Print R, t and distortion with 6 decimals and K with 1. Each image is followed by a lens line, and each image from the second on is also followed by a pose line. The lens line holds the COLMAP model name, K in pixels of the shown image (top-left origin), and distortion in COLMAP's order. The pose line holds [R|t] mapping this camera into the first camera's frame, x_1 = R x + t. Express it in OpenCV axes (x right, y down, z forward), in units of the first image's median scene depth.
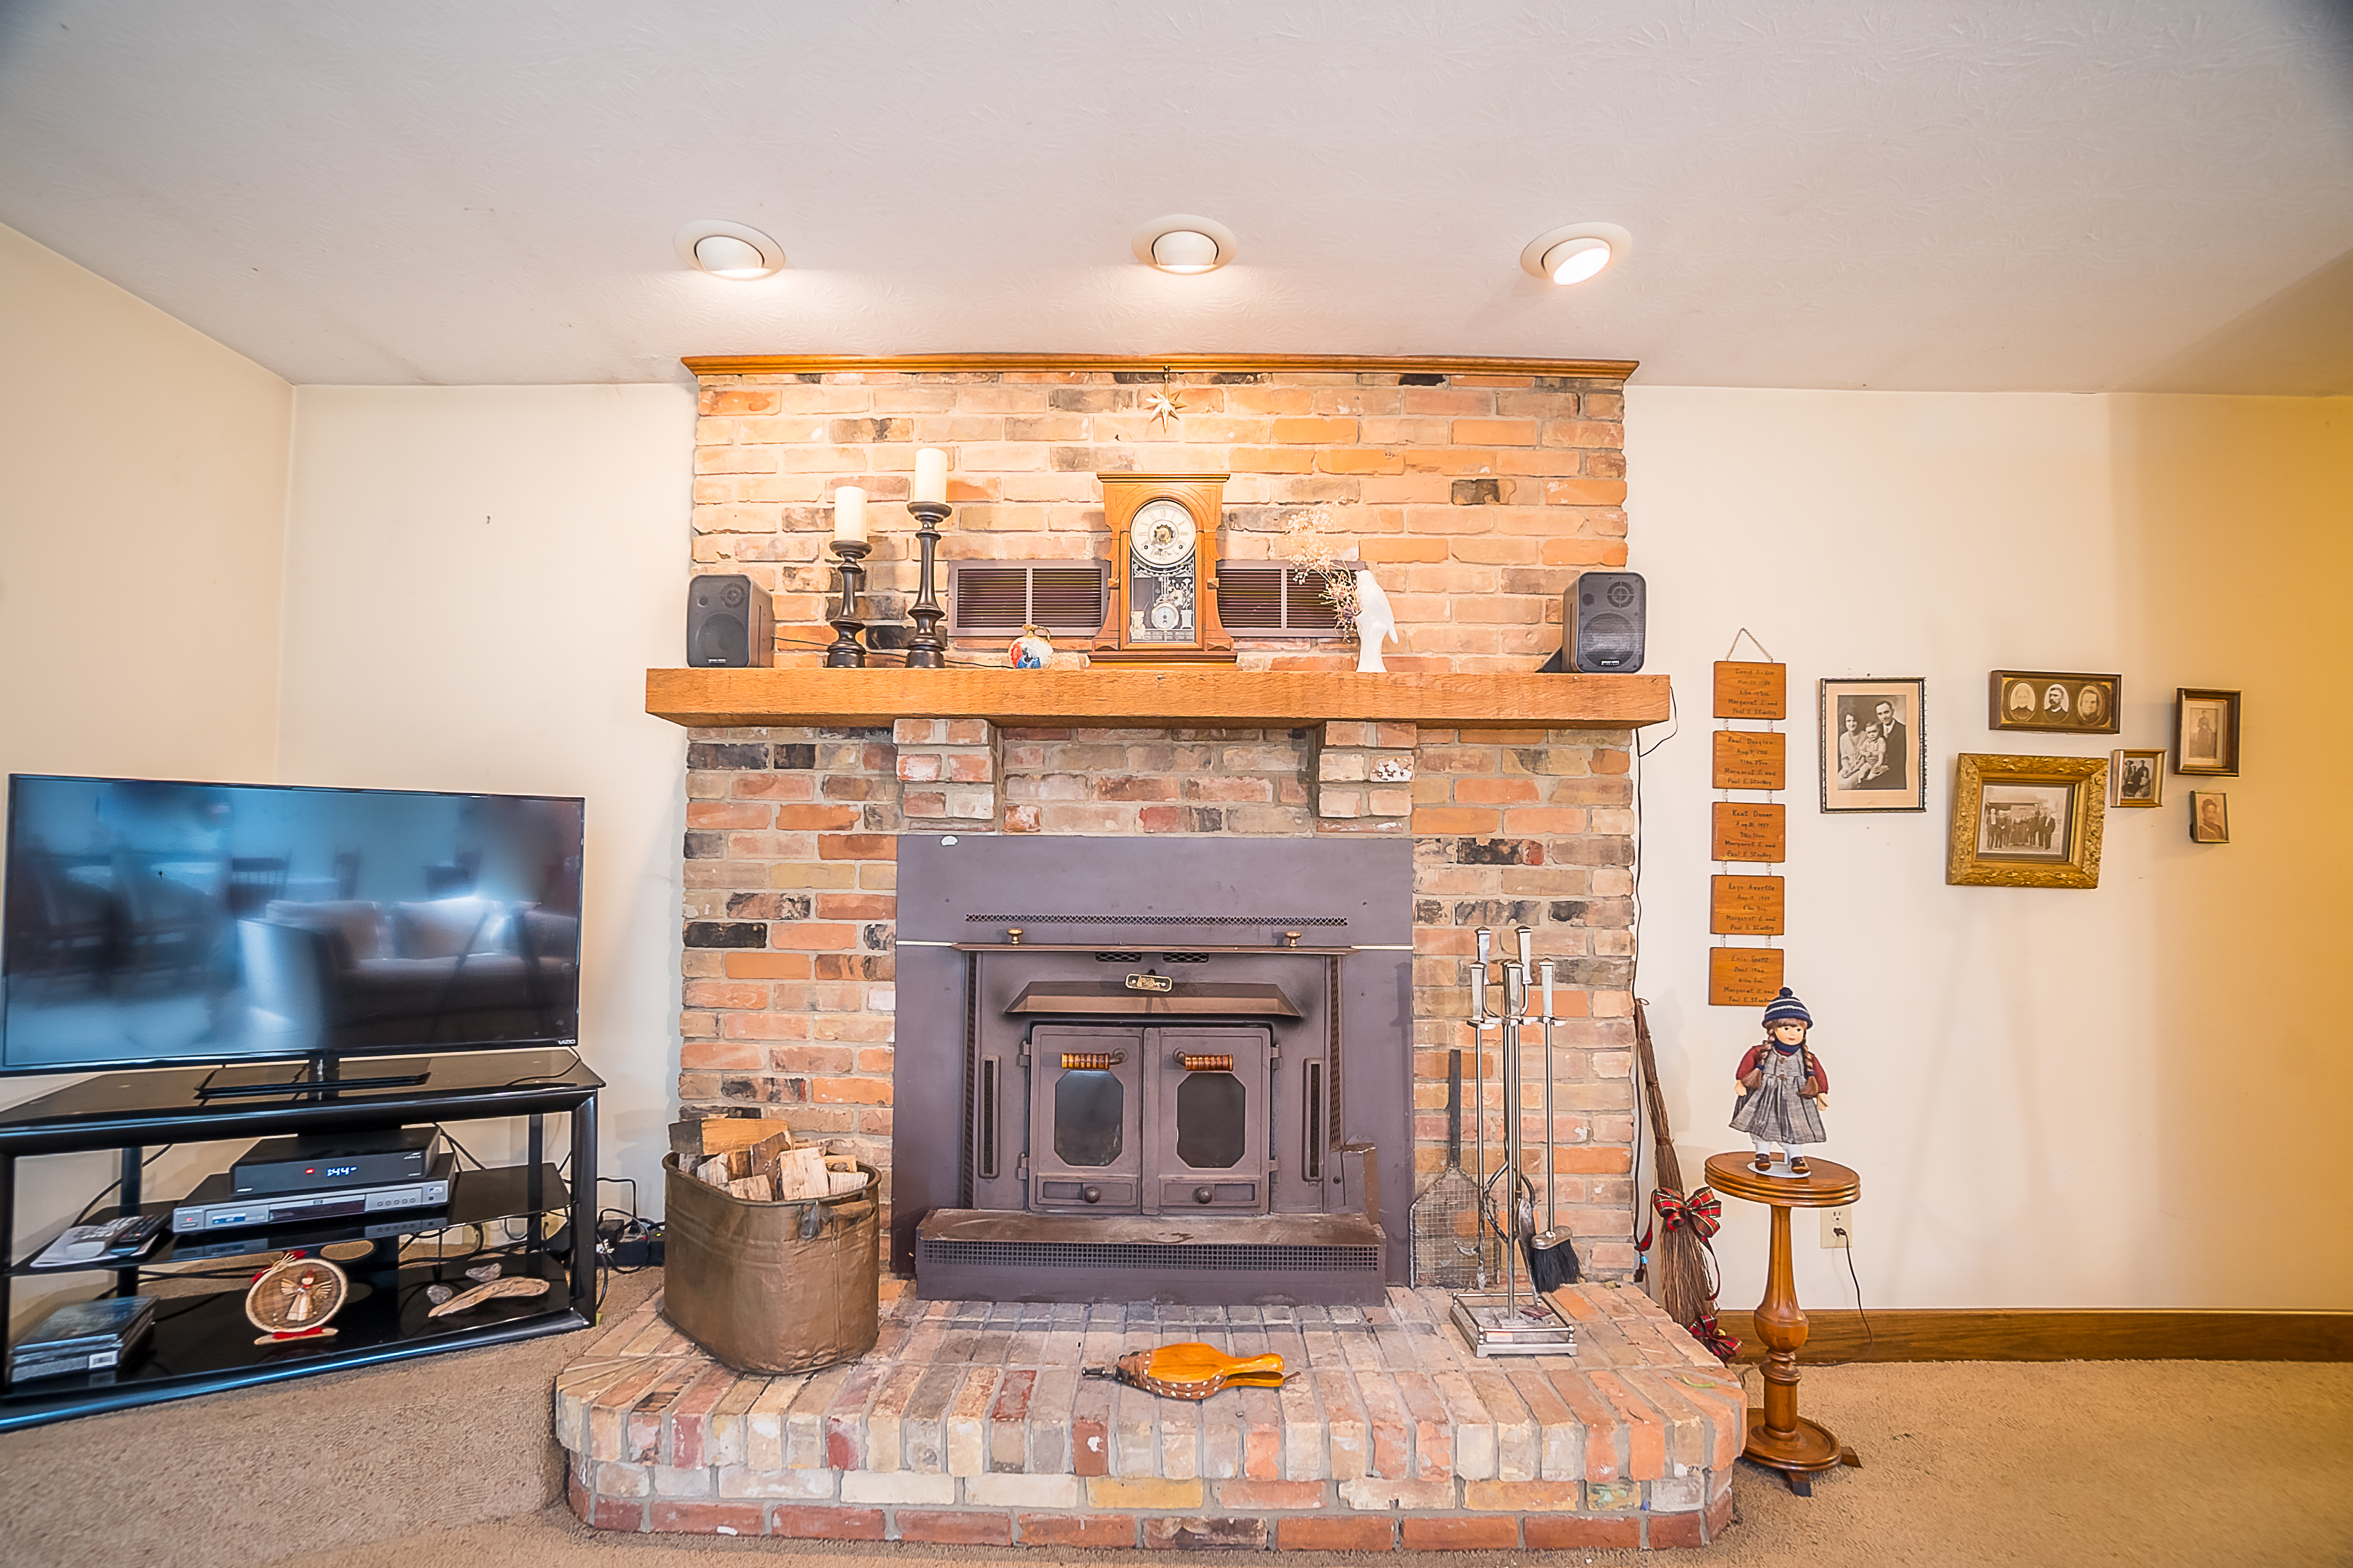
lens RADIAL K [[1014.9, 0, 1173.6], [0, 1014.9, 824.5], [0, 0, 1]] dist [-0.067403, 0.021203]
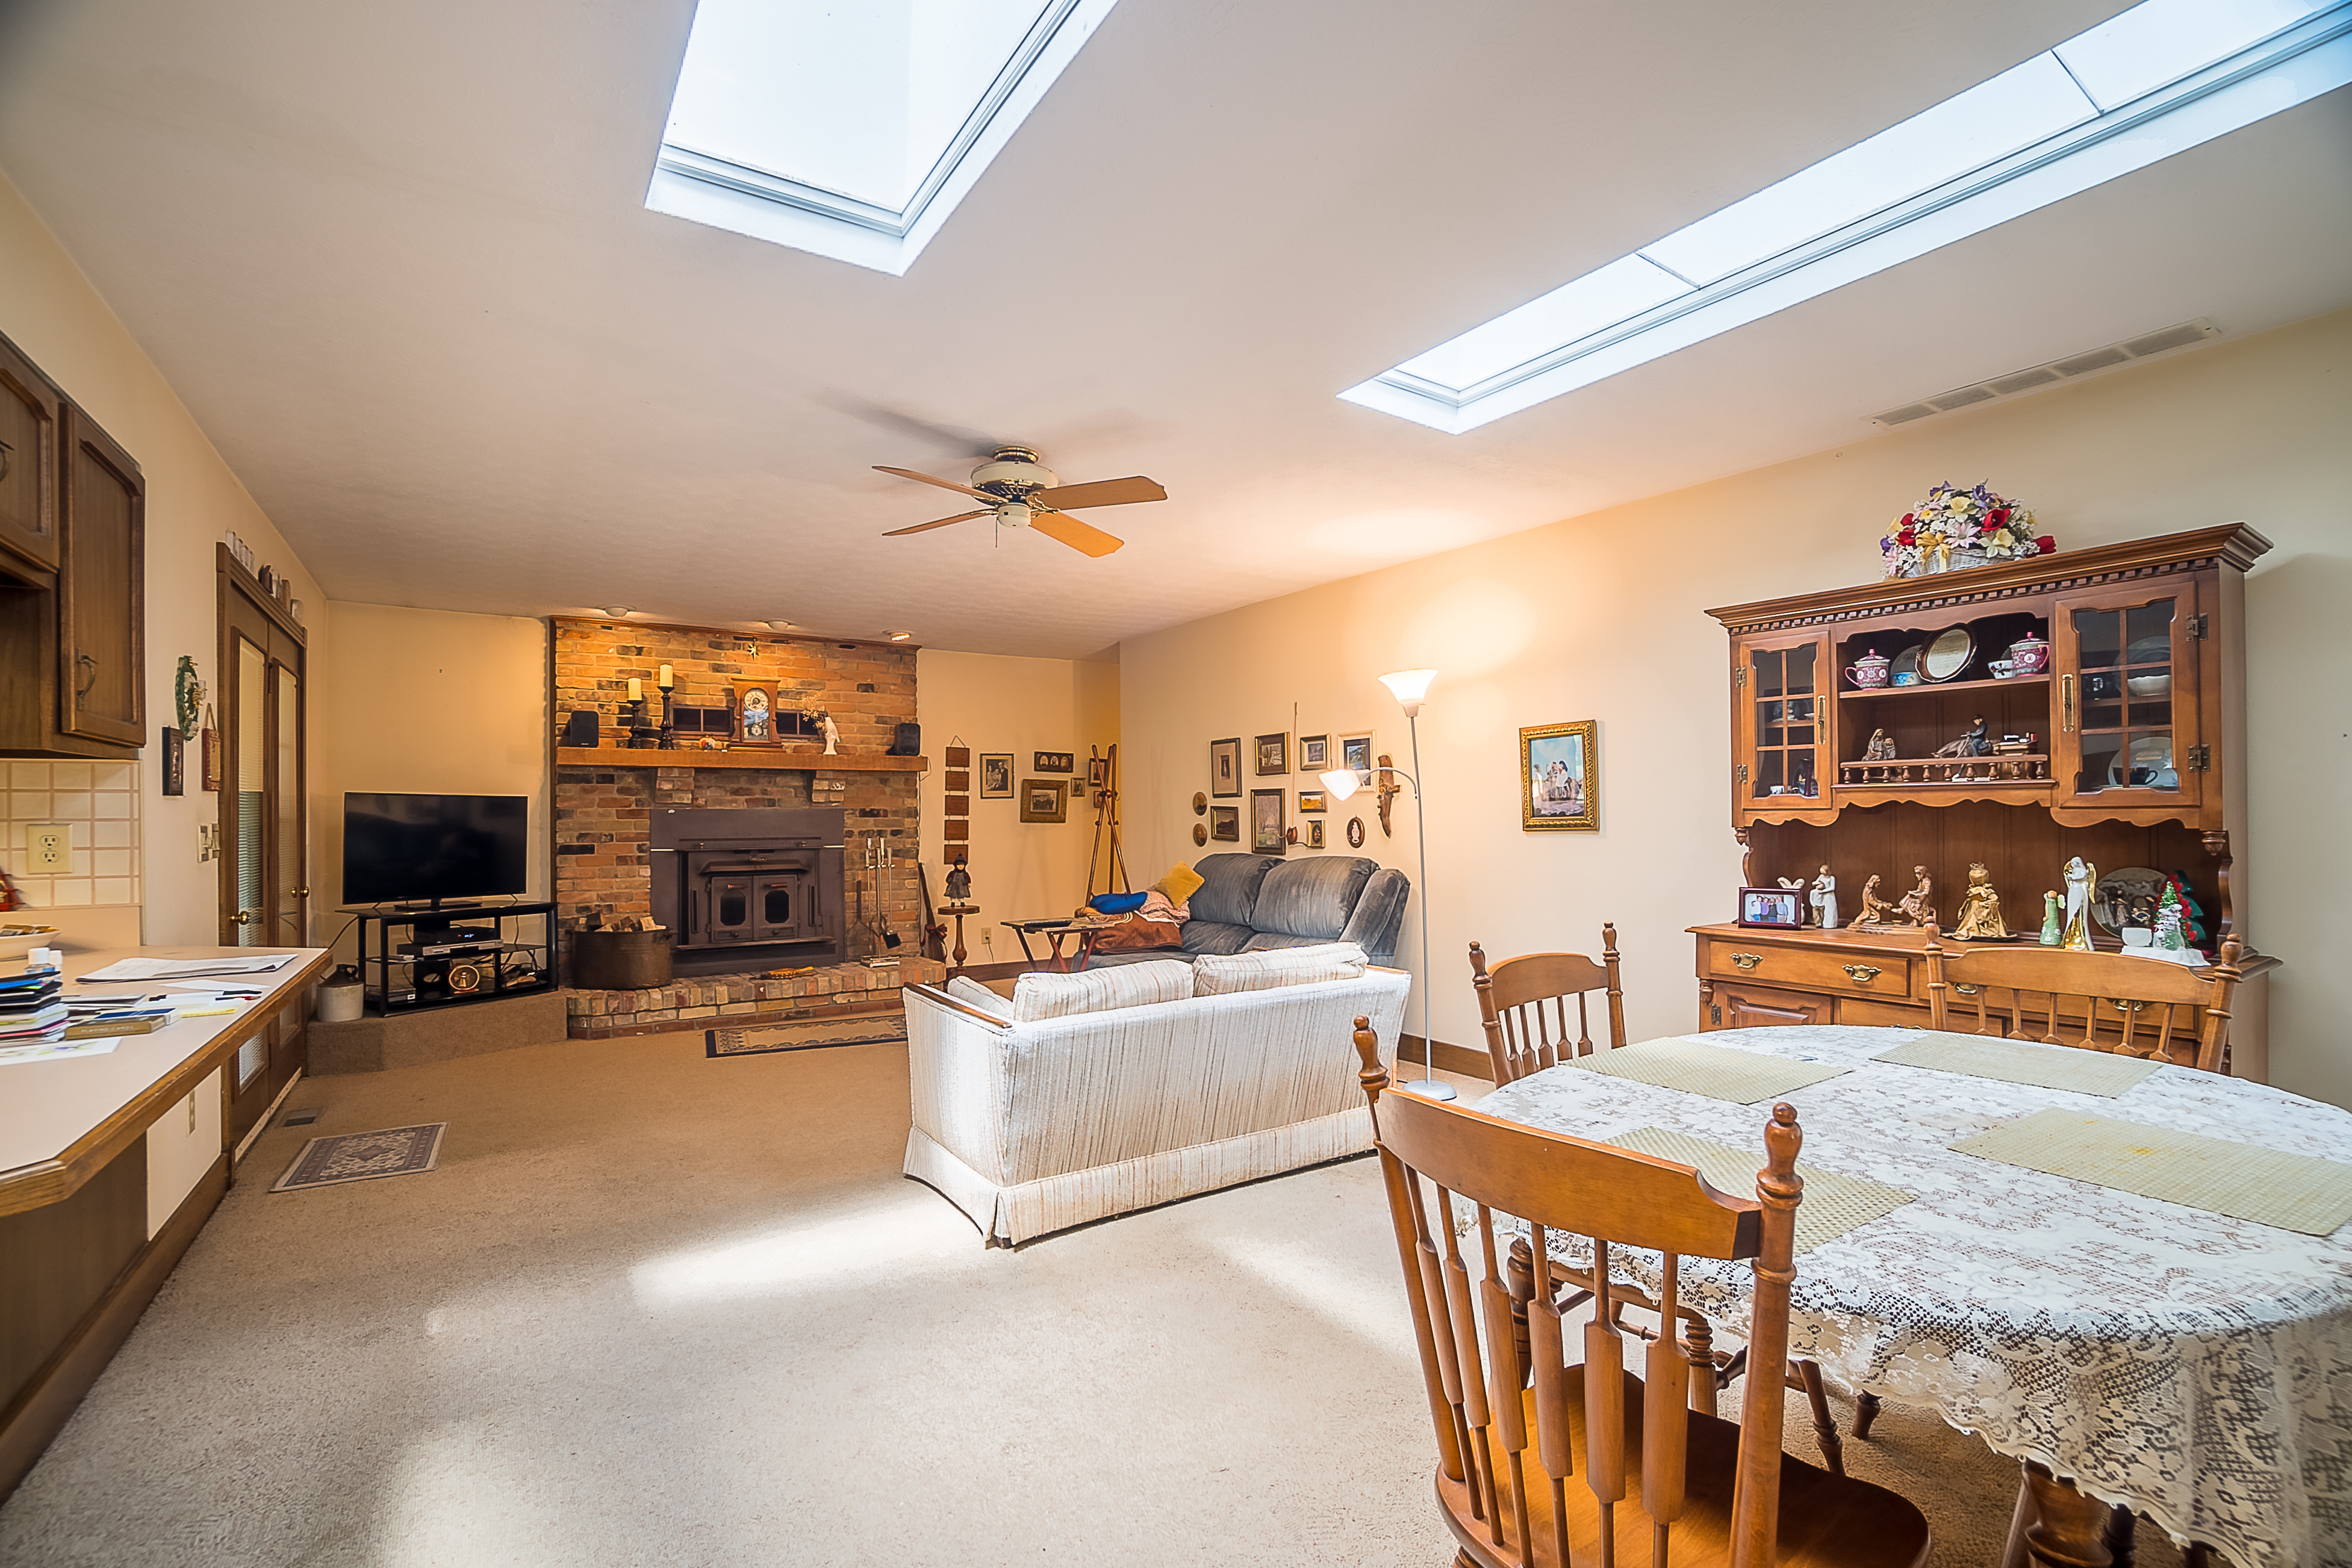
lens RADIAL K [[1014.7, 0, 1173.1], [0, 1014.7, 824.5], [0, 0, 1]] dist [-0.067403, 0.021203]
pose [[0.817393, -0.018391, 0.575787, -0.657725], [-0.010321, 0.998862, 0.046556, -0.085500], [-0.575988, -0.043997, 0.816273, -1.909907]]
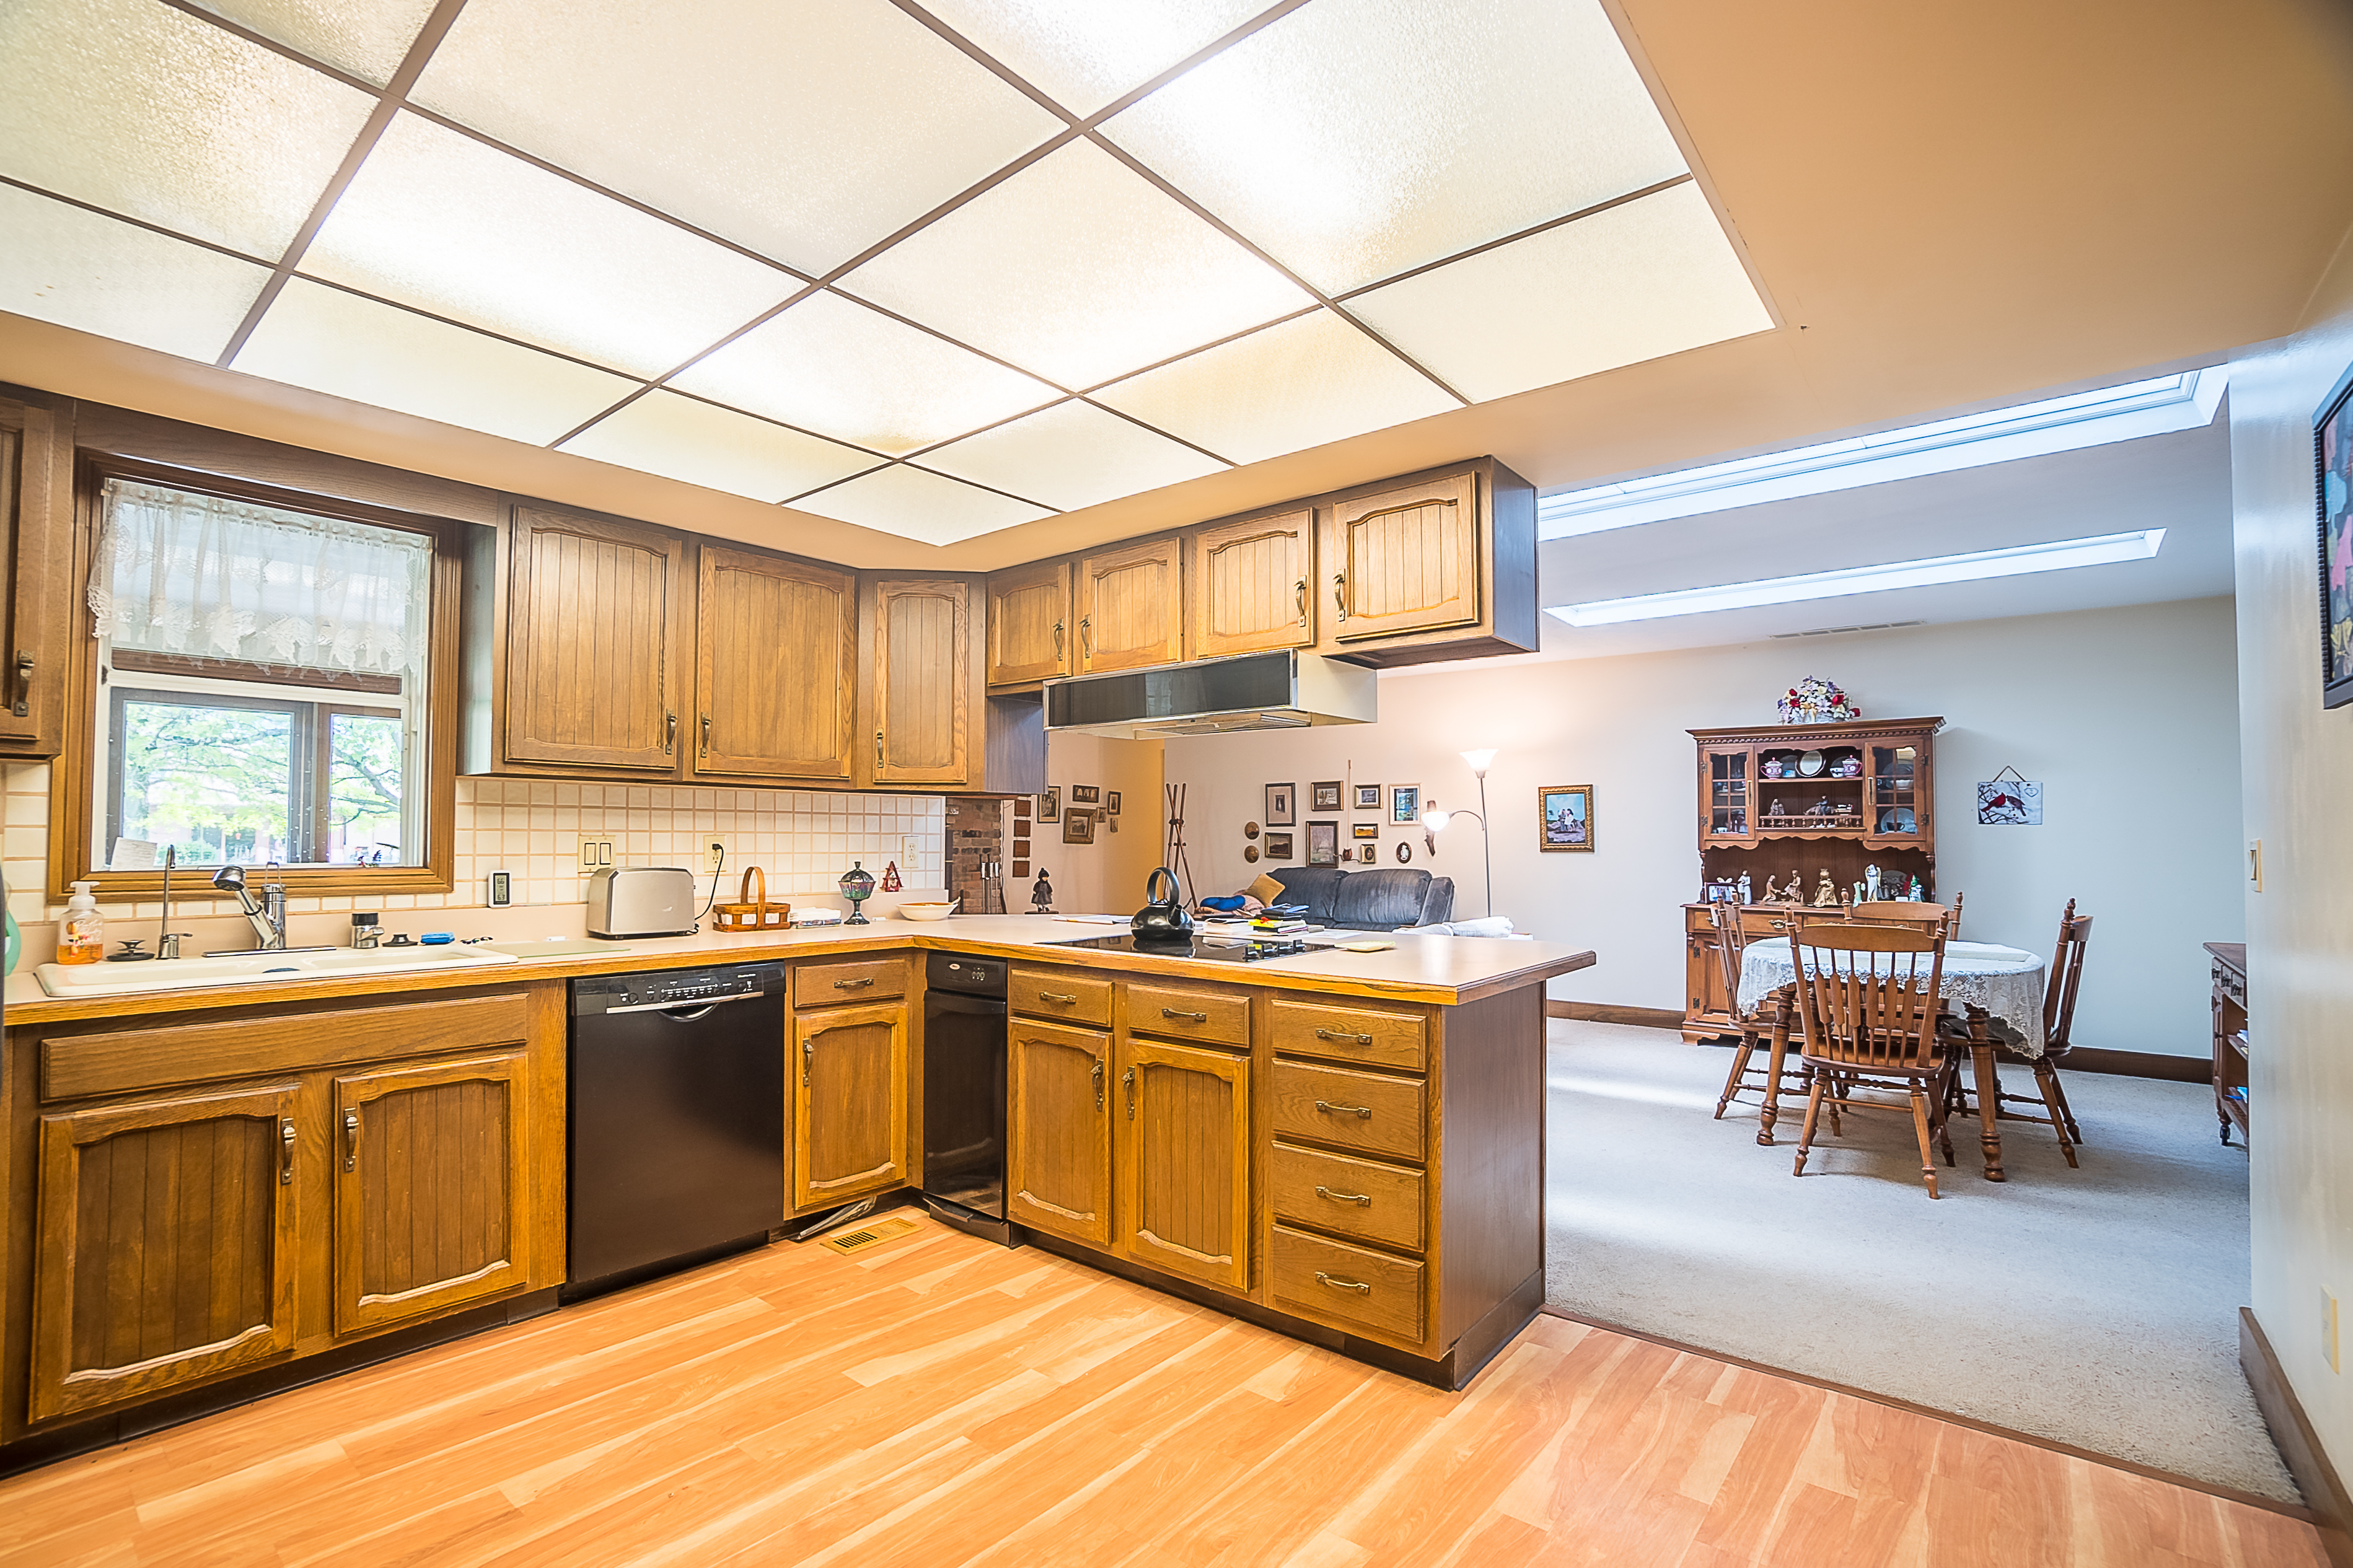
lens RADIAL K [[1014.9, 0, 1173.6], [0, 1014.9, 824.5], [0, 0, 1]] dist [-0.067403, 0.021203]
pose [[0.624529, 0.007348, 0.780967, -2.004944], [-0.032610, 0.999329, 0.016676, -0.087998], [-0.780320, -0.035882, 0.624350, -1.768382]]
